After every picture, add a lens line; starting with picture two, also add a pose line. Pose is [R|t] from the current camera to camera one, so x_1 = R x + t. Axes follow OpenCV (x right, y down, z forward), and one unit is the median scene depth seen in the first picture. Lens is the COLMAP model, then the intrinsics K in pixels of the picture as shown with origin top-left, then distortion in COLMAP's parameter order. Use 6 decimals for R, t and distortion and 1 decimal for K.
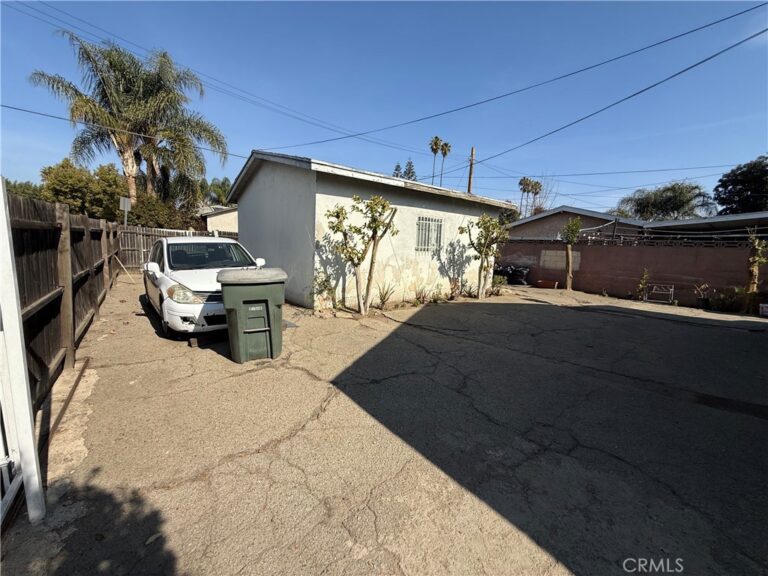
lens RADIAL K [[305.6, 0, 381.1], [0, 305.6, 287.6], [0, 0, 1]] dist [0.001376, -0.000025]
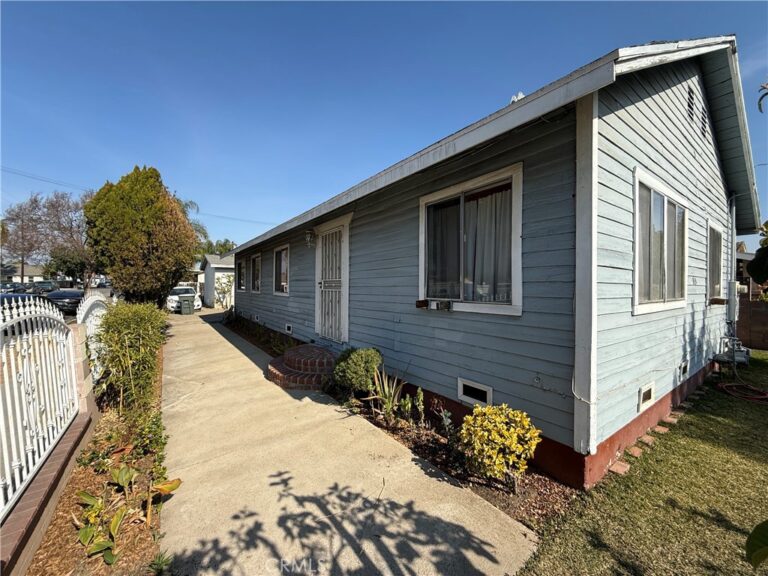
lens RADIAL K [[305.6, 0, 381.2], [0, 305.6, 286.6], [0, 0, 1]] dist [0.001376, -0.000025]
pose [[0.998314, -0.026627, -0.051570, 0.224550], [0.020255, 0.992525, -0.120352, 0.035757], [0.054390, 0.119105, 0.991391, -0.277598]]
